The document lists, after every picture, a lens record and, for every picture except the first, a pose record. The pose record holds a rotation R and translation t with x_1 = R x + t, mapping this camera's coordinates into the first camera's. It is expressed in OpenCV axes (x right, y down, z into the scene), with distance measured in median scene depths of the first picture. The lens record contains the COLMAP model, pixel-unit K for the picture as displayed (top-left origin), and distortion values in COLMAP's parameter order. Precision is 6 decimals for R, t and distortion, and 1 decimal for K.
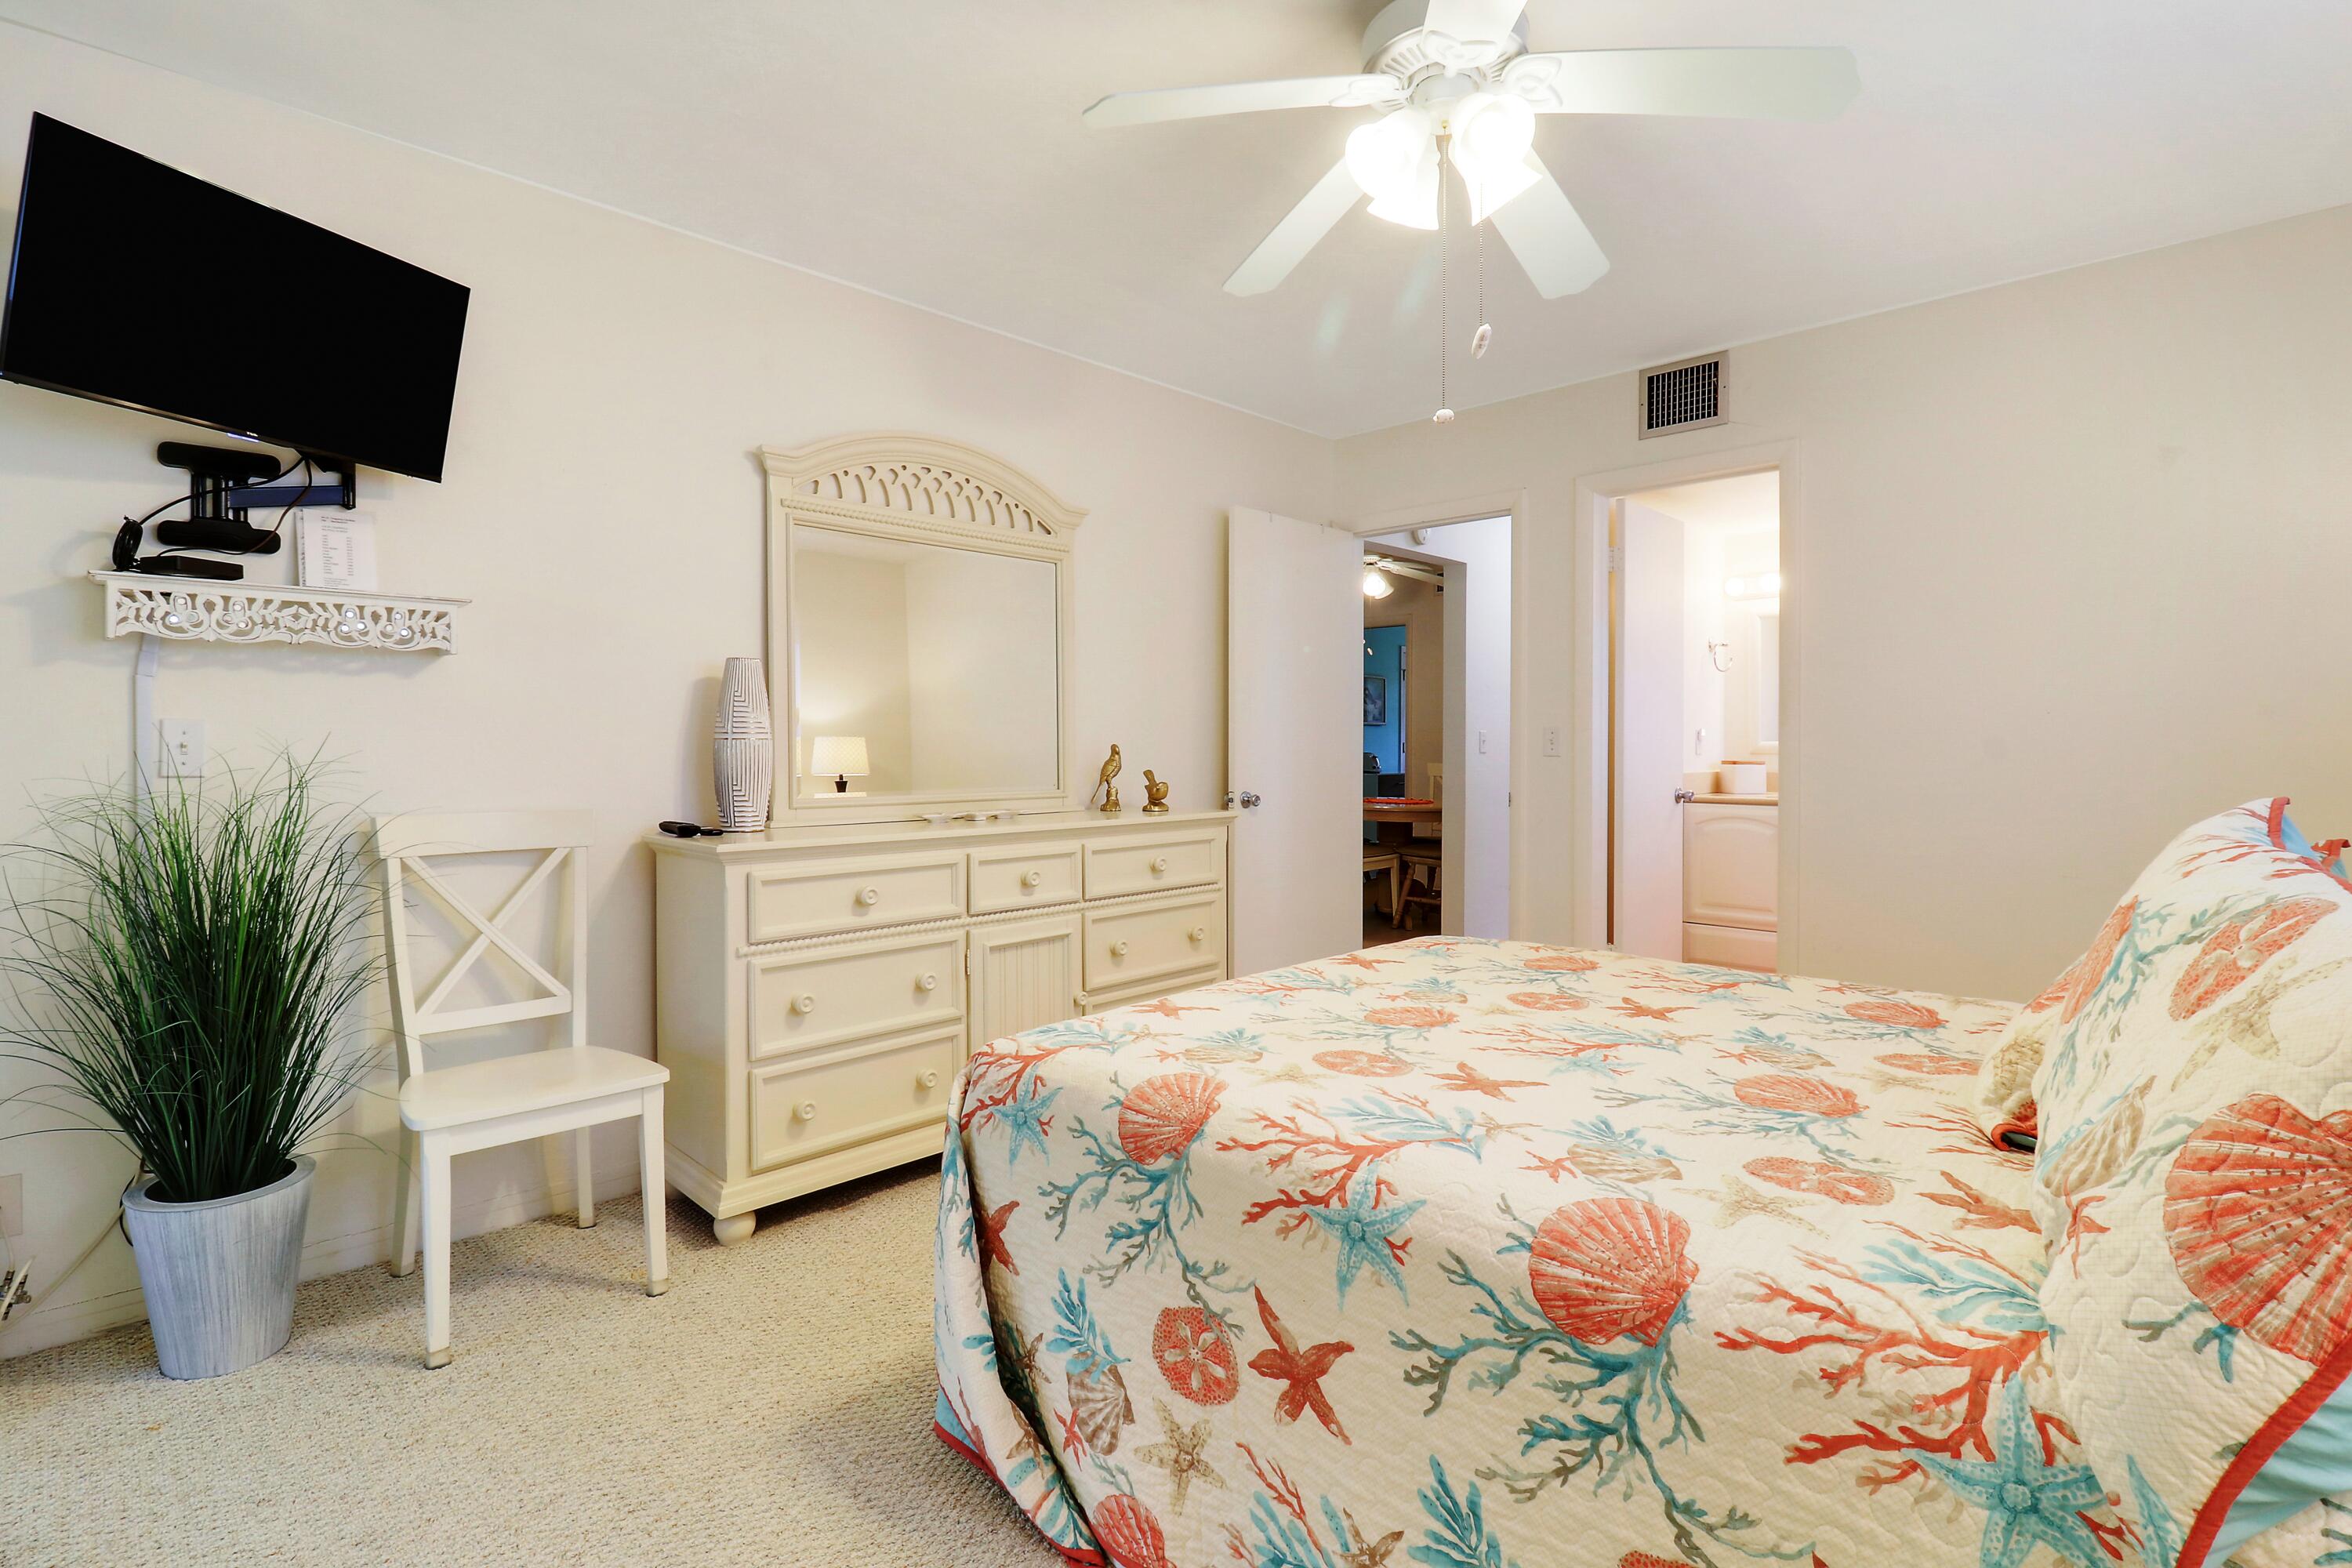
lens RADIAL K [[1148.6, 0, 1176.0], [0, 1148.6, 784.0], [0, 0, 1]] dist [0.001361, -0.000604]
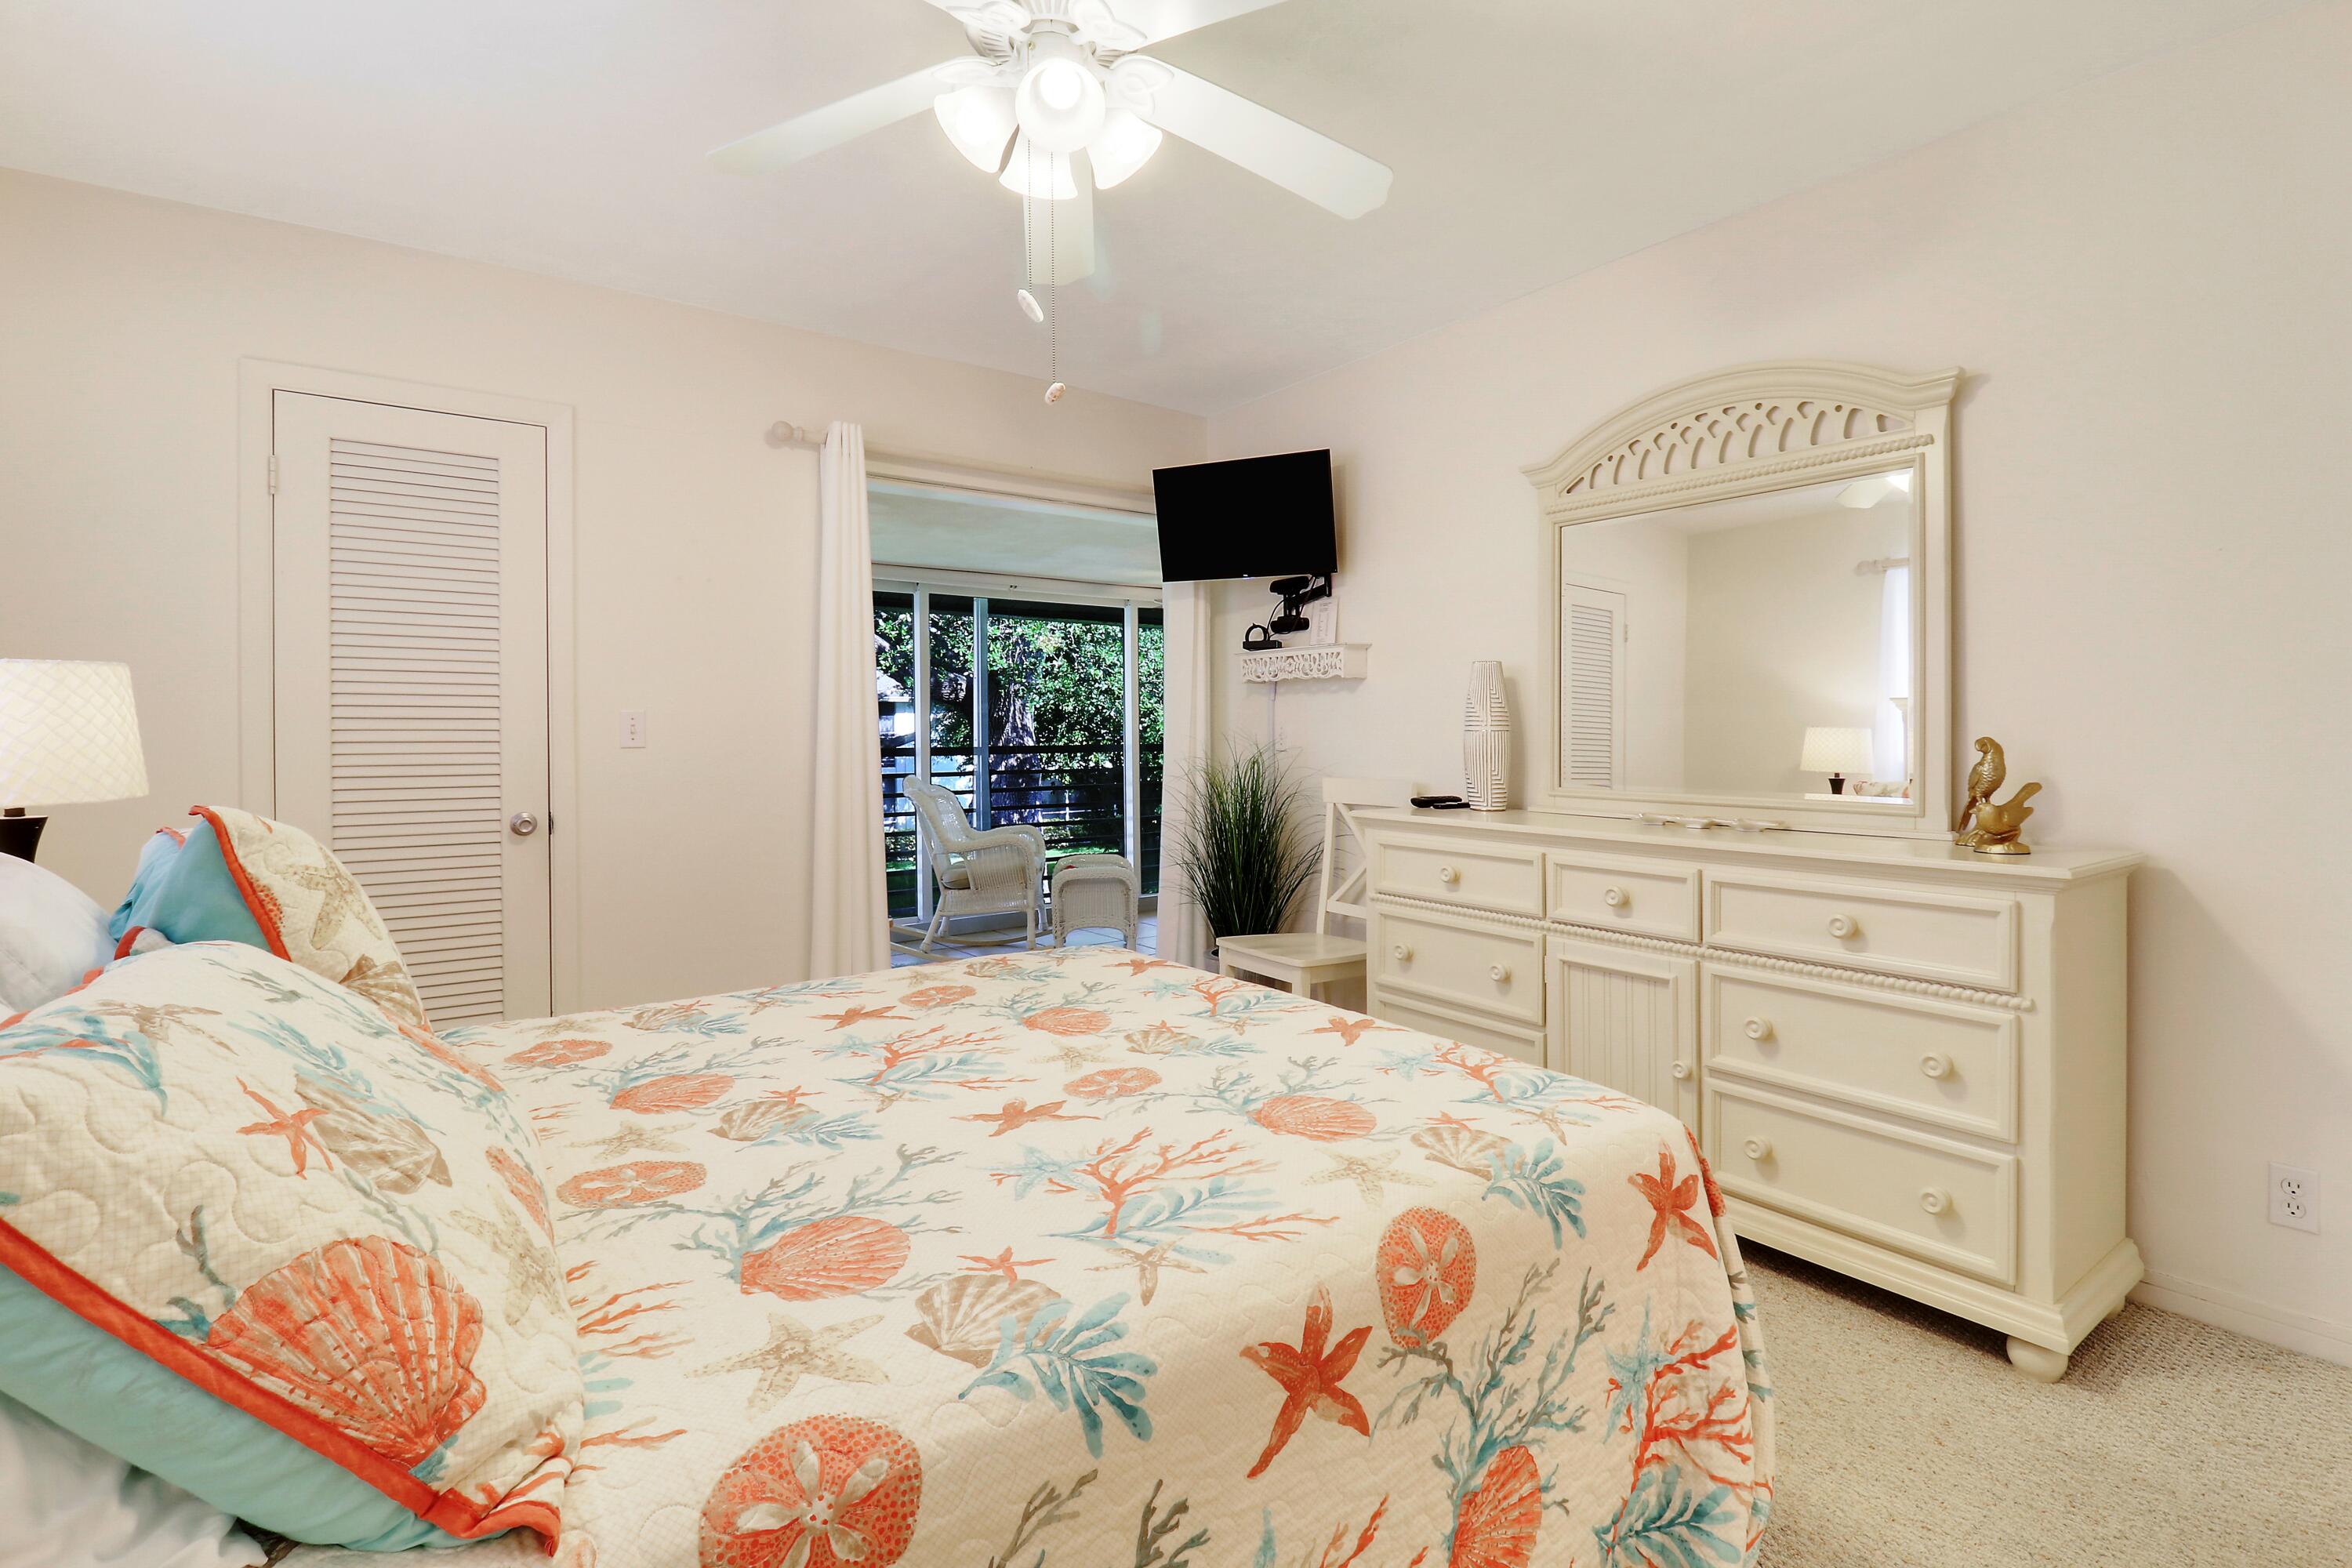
lens RADIAL K [[1103.6, 0, 1172.8], [0, 1103.6, 721.8], [0, 0, 1]] dist [0.023576, -0.000399]
pose [[-0.157059, -0.010044, -0.987538, 0.986532], [-0.033802, 0.999417, -0.004788, -0.041160], [0.987011, 0.032629, -0.157307, 1.102827]]
